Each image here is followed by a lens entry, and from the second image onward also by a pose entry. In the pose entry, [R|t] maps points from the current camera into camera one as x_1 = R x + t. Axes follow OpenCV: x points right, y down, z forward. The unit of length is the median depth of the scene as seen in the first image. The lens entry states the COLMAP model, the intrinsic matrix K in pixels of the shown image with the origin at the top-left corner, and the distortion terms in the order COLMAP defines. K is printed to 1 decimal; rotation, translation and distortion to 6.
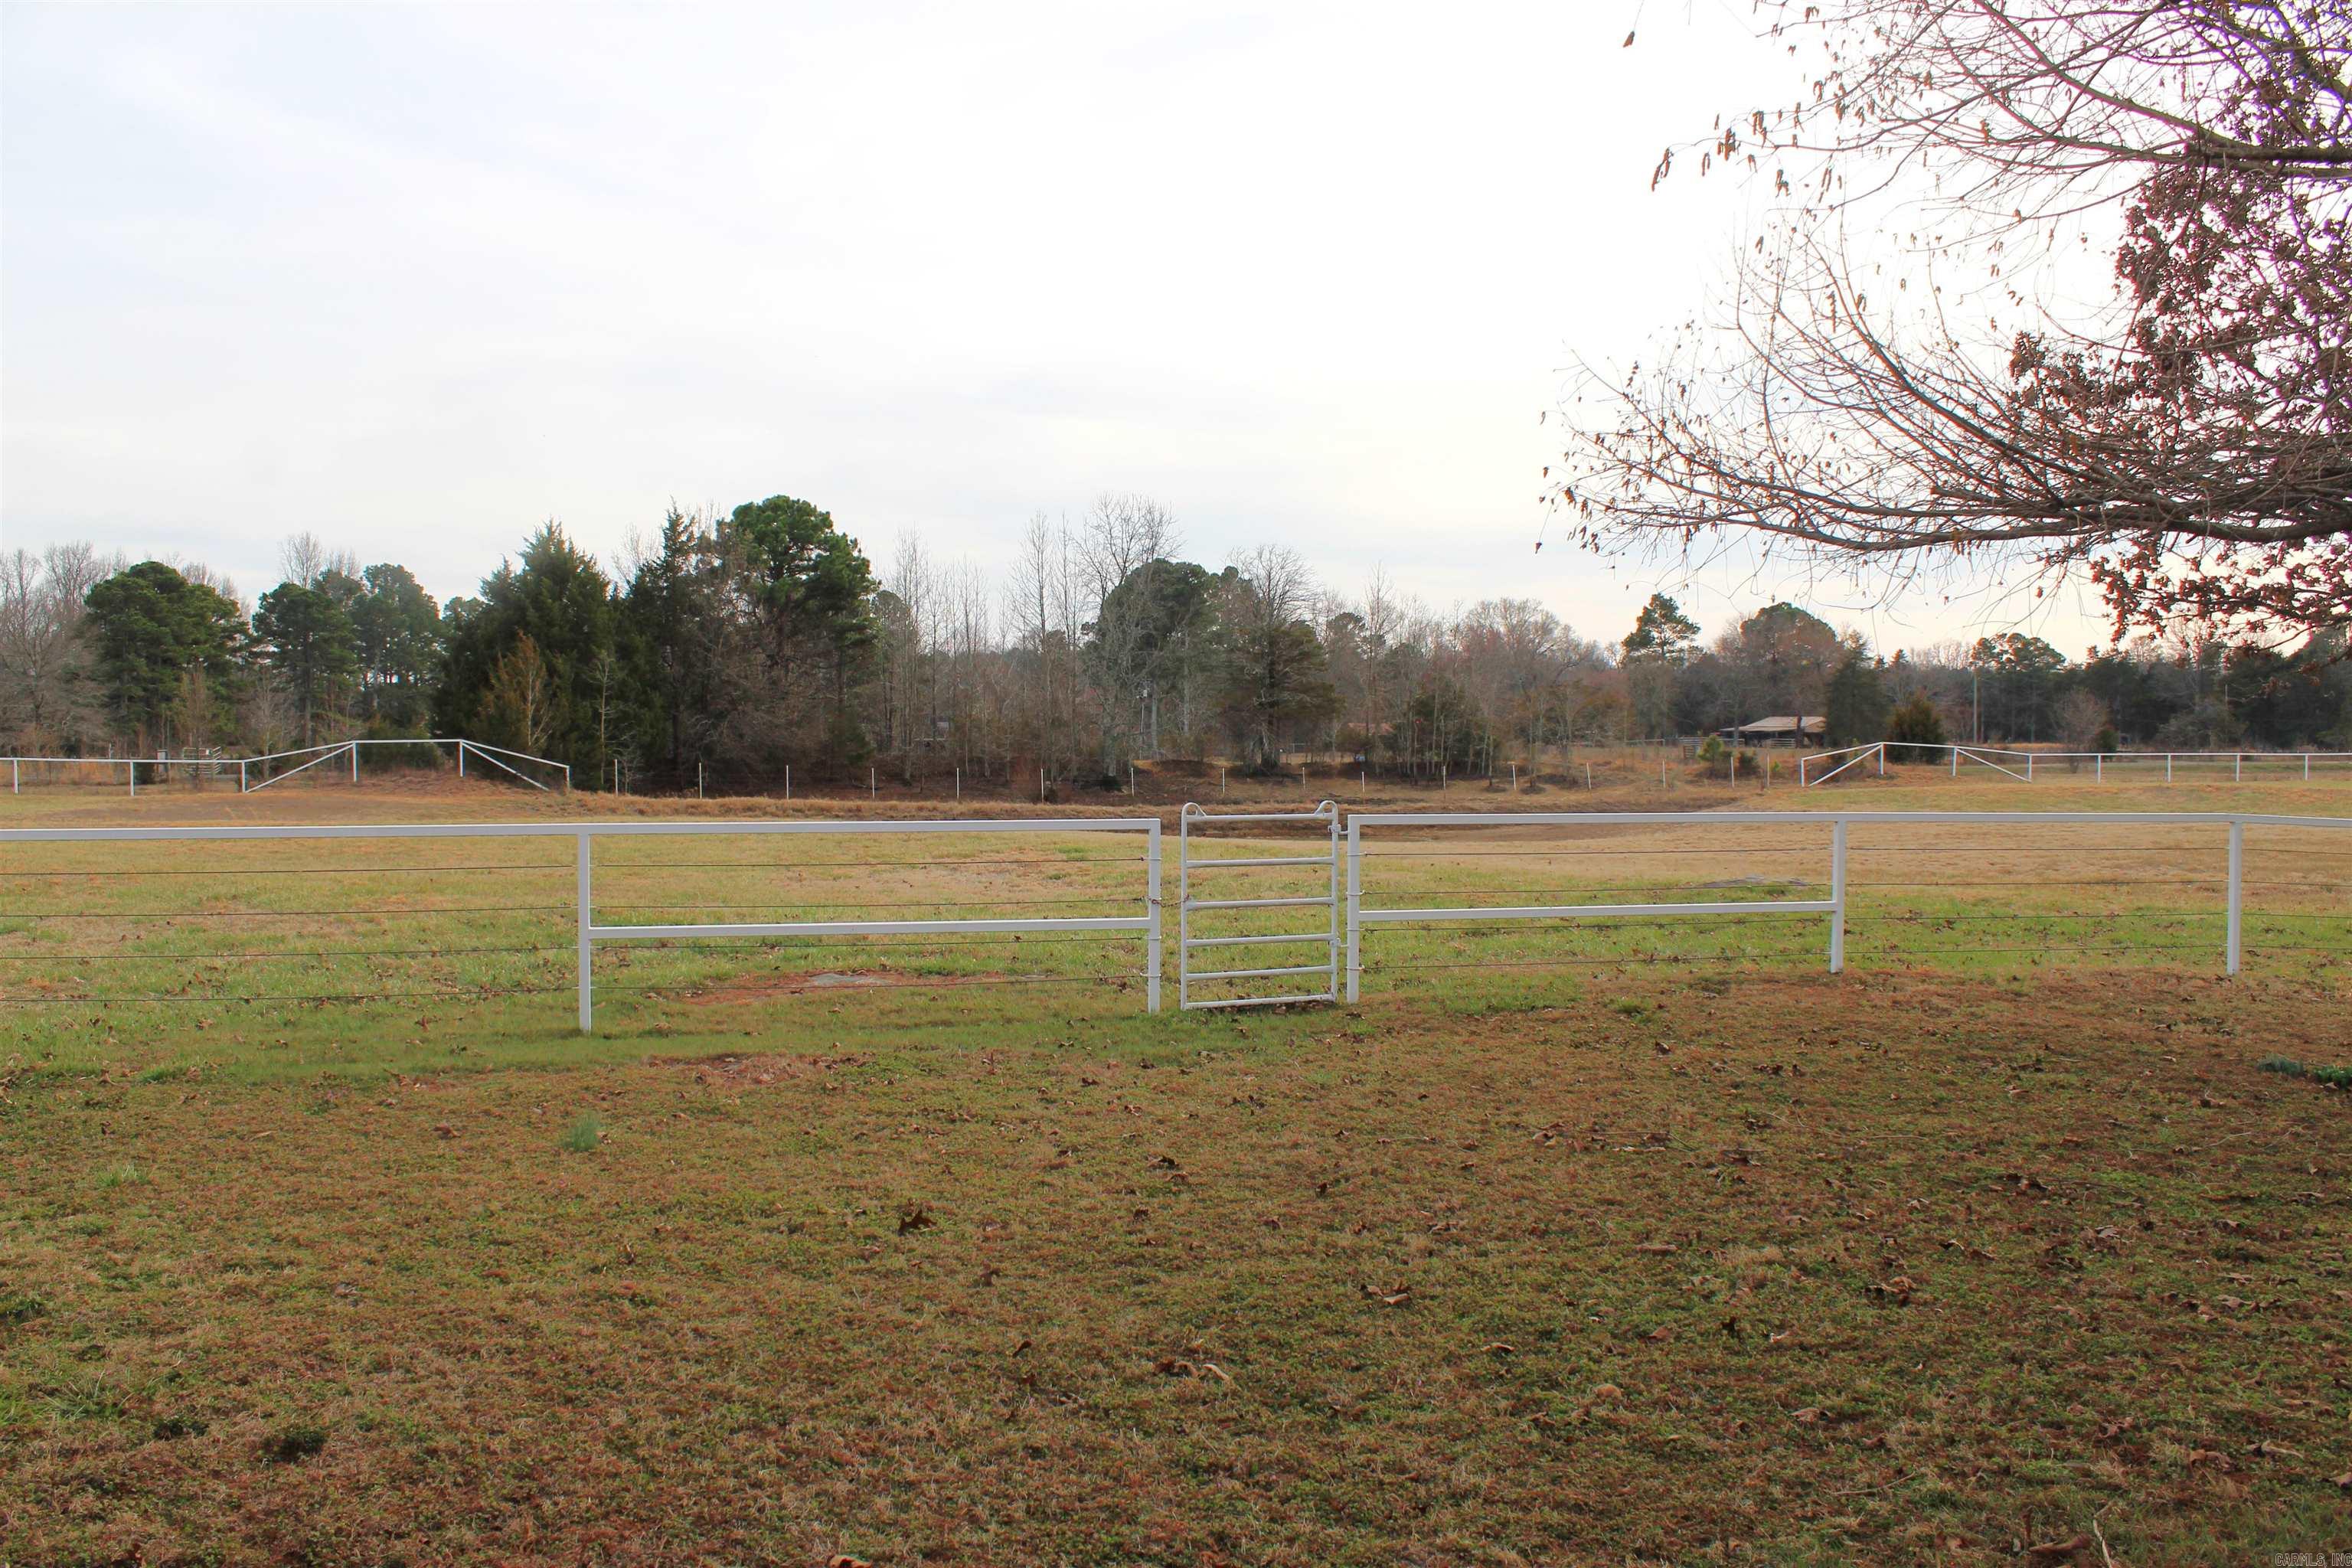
lens RADIAL K [[1941.0, 0, 1171.8], [0, 1941.0, 764.7], [0, 0, 1]] dist [-0.156247, 0.139412]
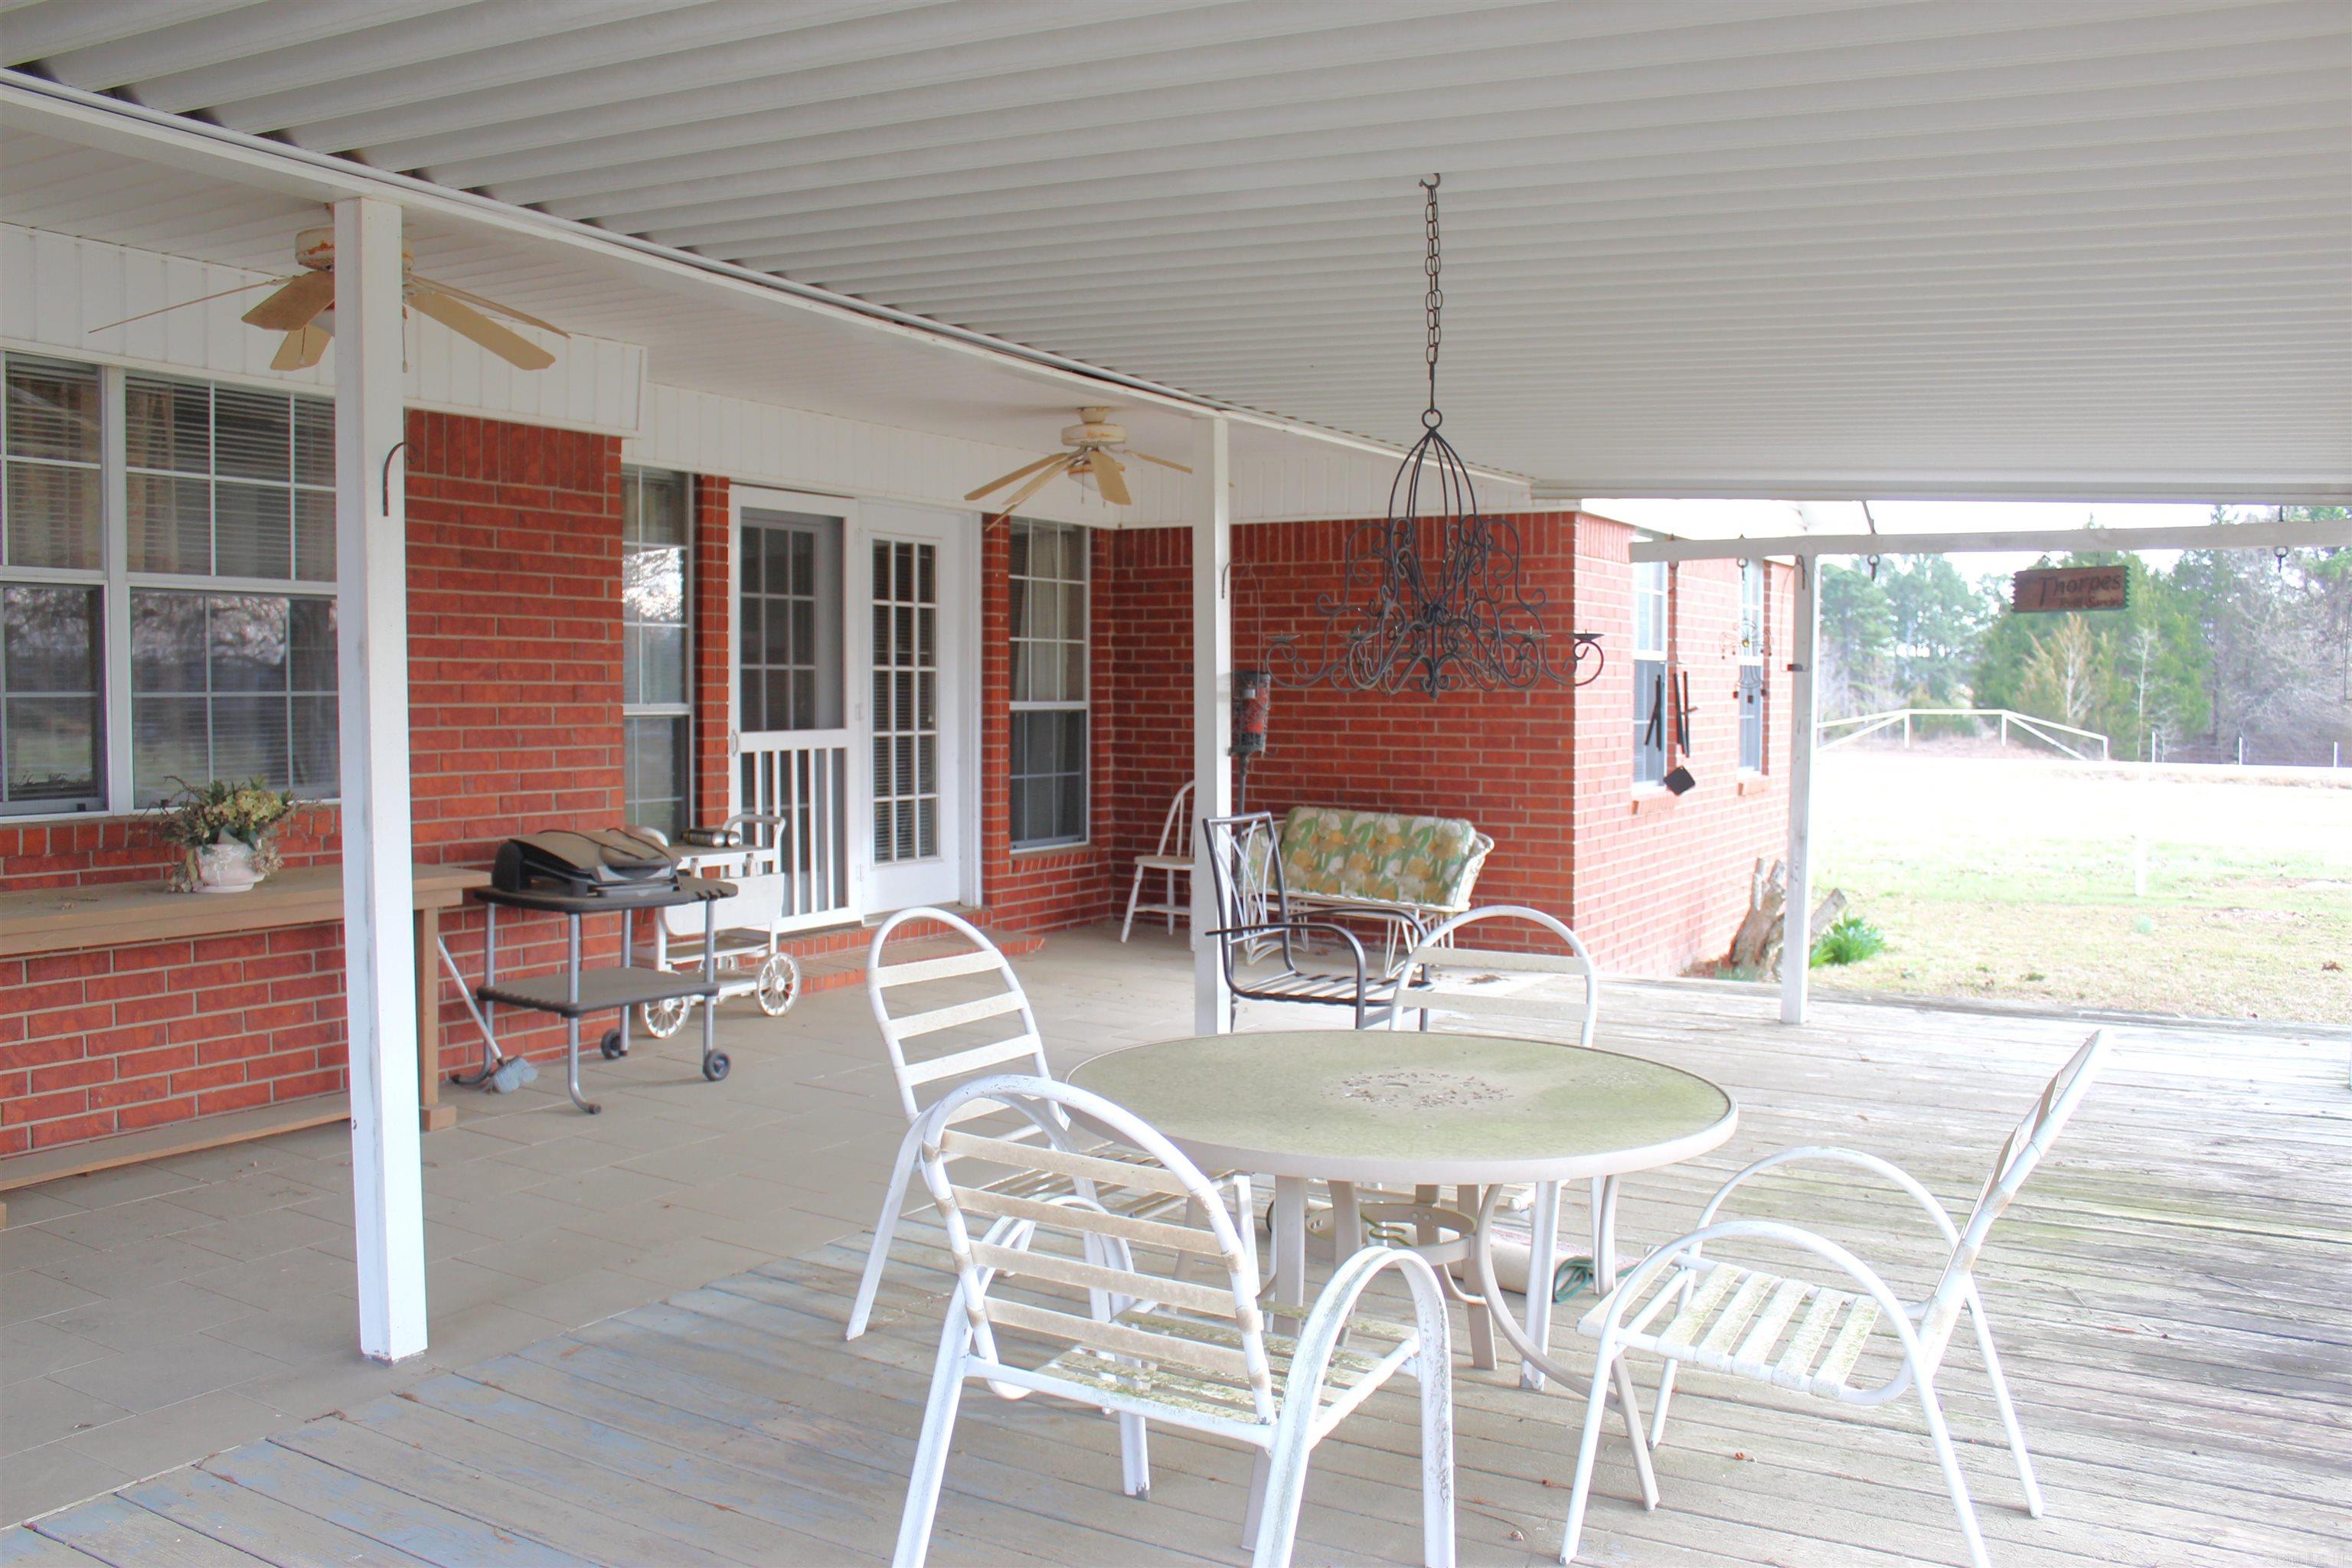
lens RADIAL K [[1941.0, 0, 1171.8], [0, 1941.0, 764.7], [0, 0, 1]] dist [-0.156247, 0.139412]
pose [[0.723411, 0.034013, -0.689579, 0.028348], [-0.024125, 0.999421, 0.023987, 0.002894], [0.689996, -0.000717, 0.723813, -0.107026]]
